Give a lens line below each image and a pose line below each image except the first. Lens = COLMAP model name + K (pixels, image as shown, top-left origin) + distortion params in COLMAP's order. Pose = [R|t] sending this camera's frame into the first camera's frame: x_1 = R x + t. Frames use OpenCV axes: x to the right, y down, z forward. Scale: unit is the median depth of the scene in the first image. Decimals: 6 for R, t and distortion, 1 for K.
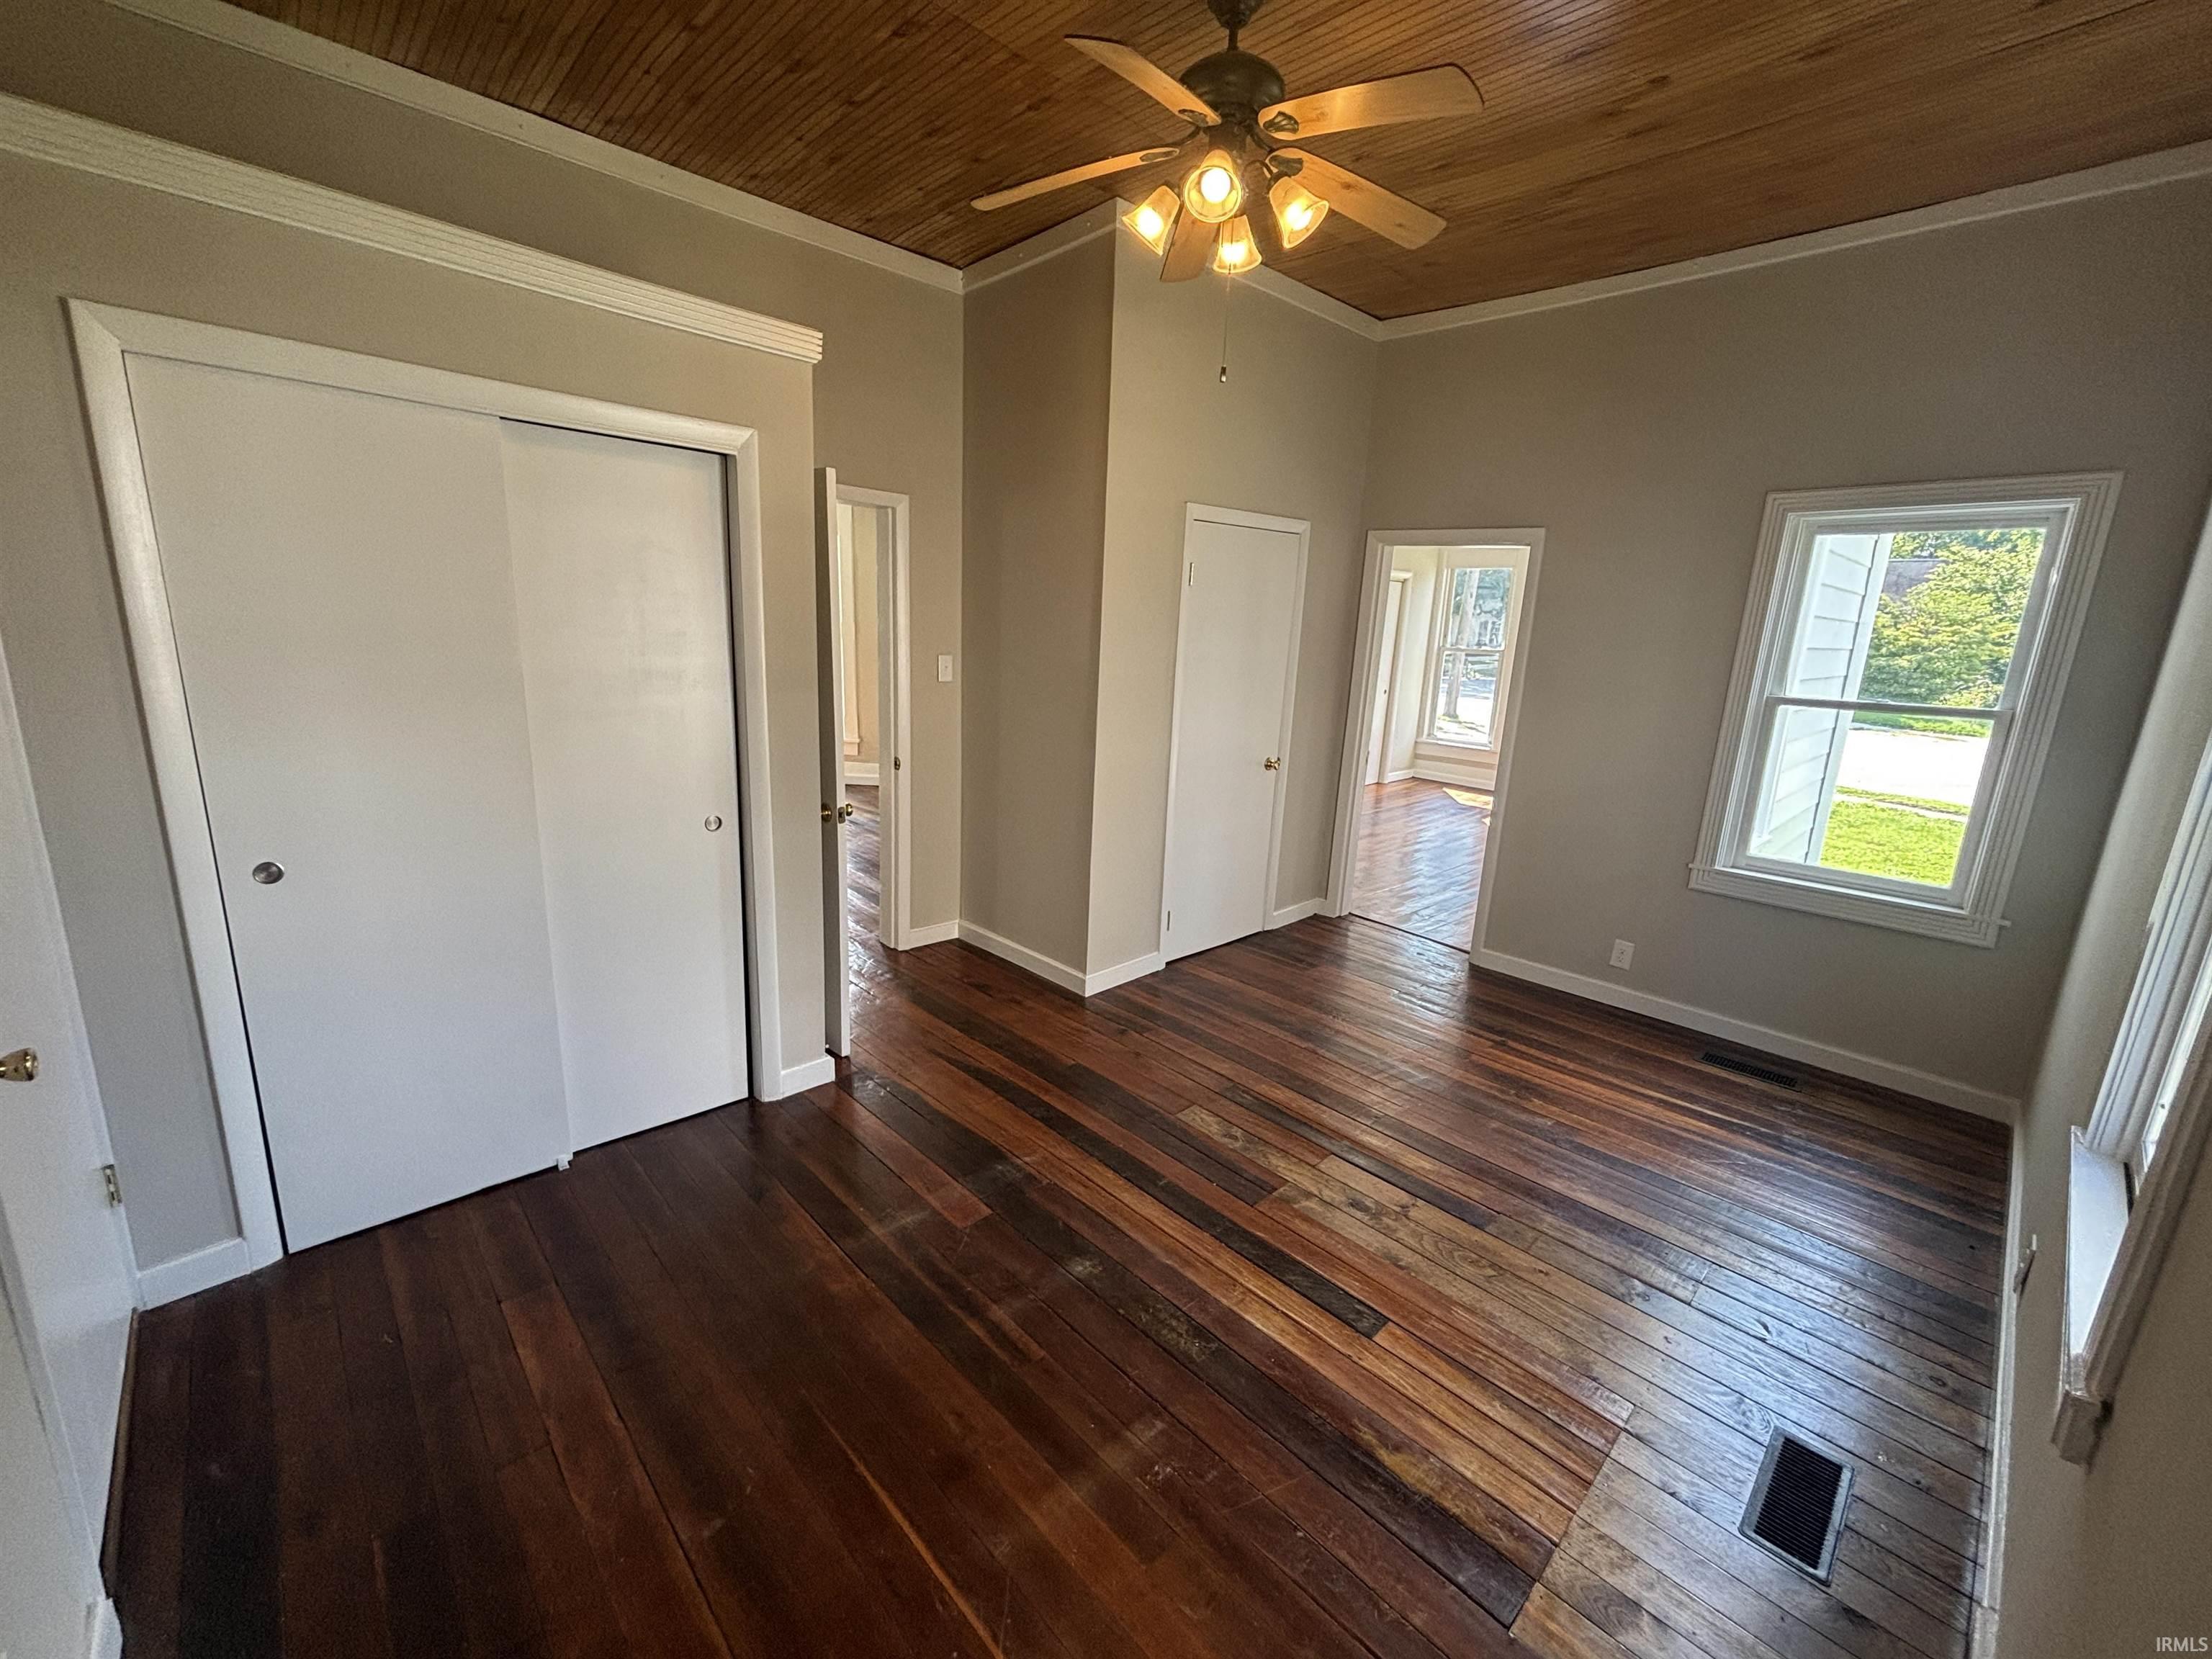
lens RADIAL K [[899.4, 0, 1098.5], [0, 899.4, 825.2], [0, 0, 1]] dist [0.004901, -0.000282]
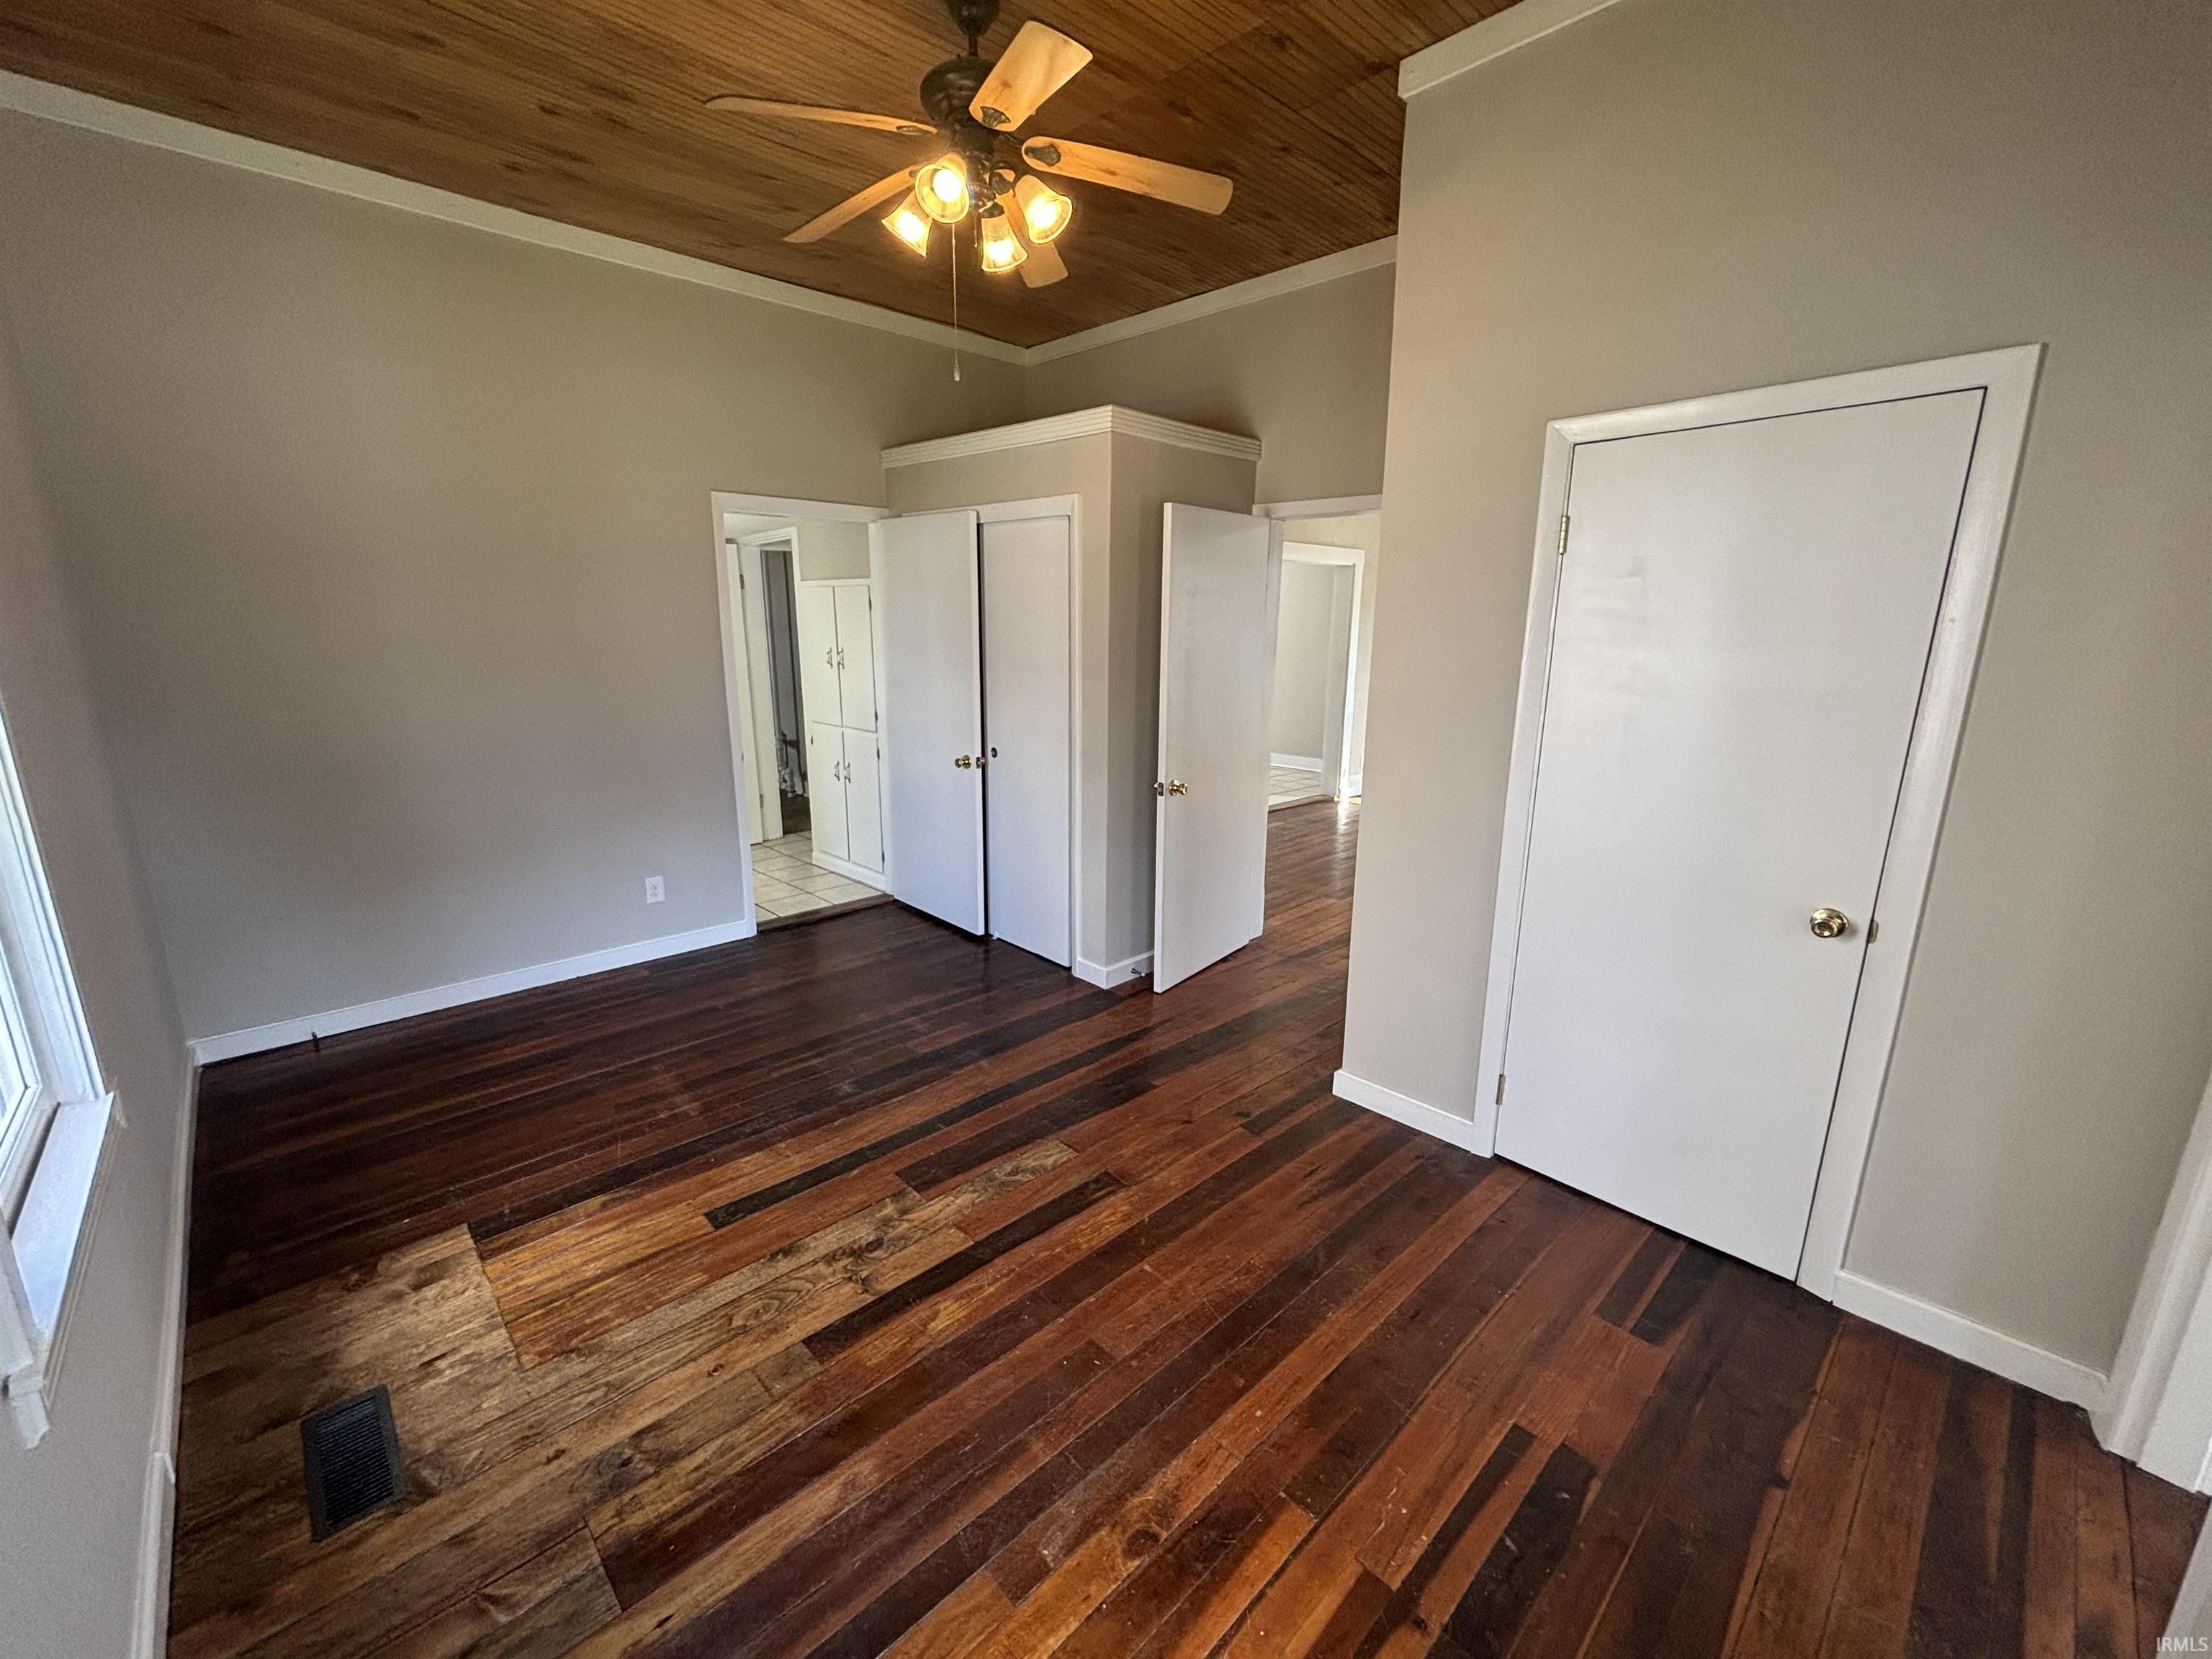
lens RADIAL K [[899.4, 0, 1098.5], [0, 899.4, 825.2], [0, 0, 1]] dist [0.004901, -0.000282]
pose [[0.001217, 0.179984, -0.983669, 0.836042], [-0.235831, 0.955976, 0.174625, -0.144684], [0.971793, 0.231767, 0.043610, 0.818119]]
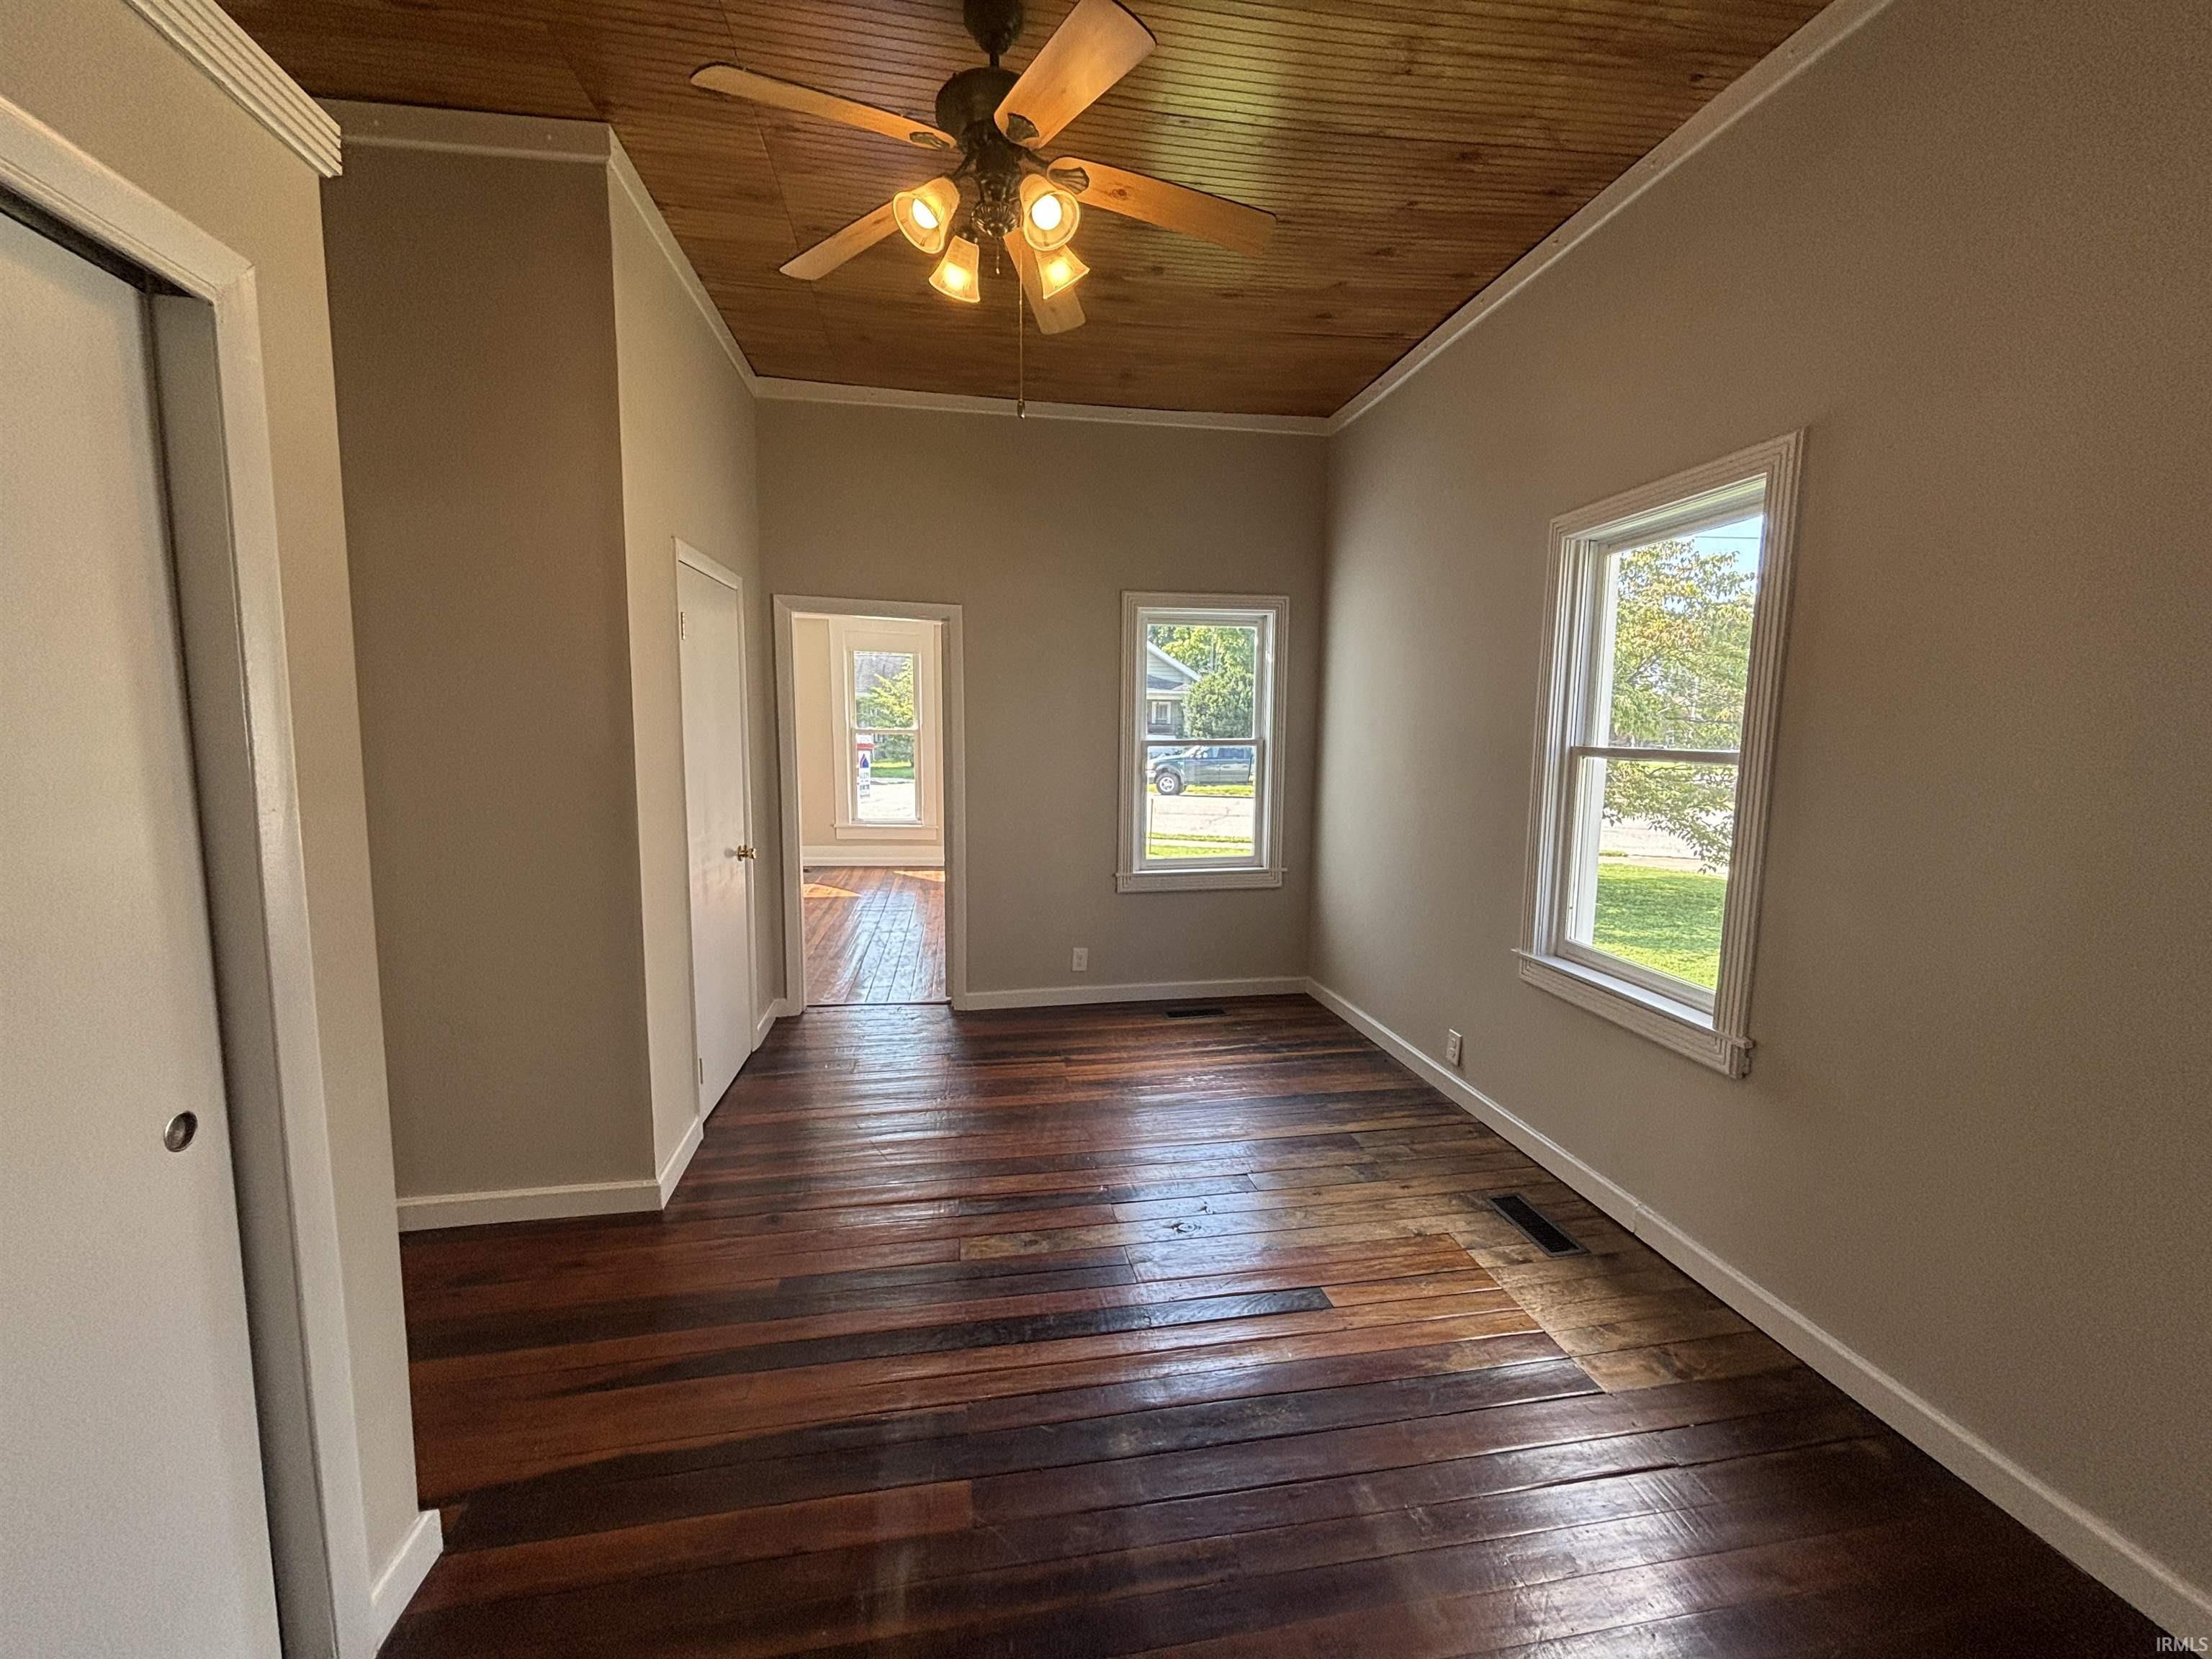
lens RADIAL K [[895.6, 0, 1110.3], [0, 895.6, 832.3], [0, 0, 1]] dist [0.000802, -0.000570]
pose [[0.550373, -0.134978, 0.823936, -0.417798], [0.201801, 0.979092, 0.025597, -0.053126], [-0.810164, 0.152183, 0.566104, 0.312931]]
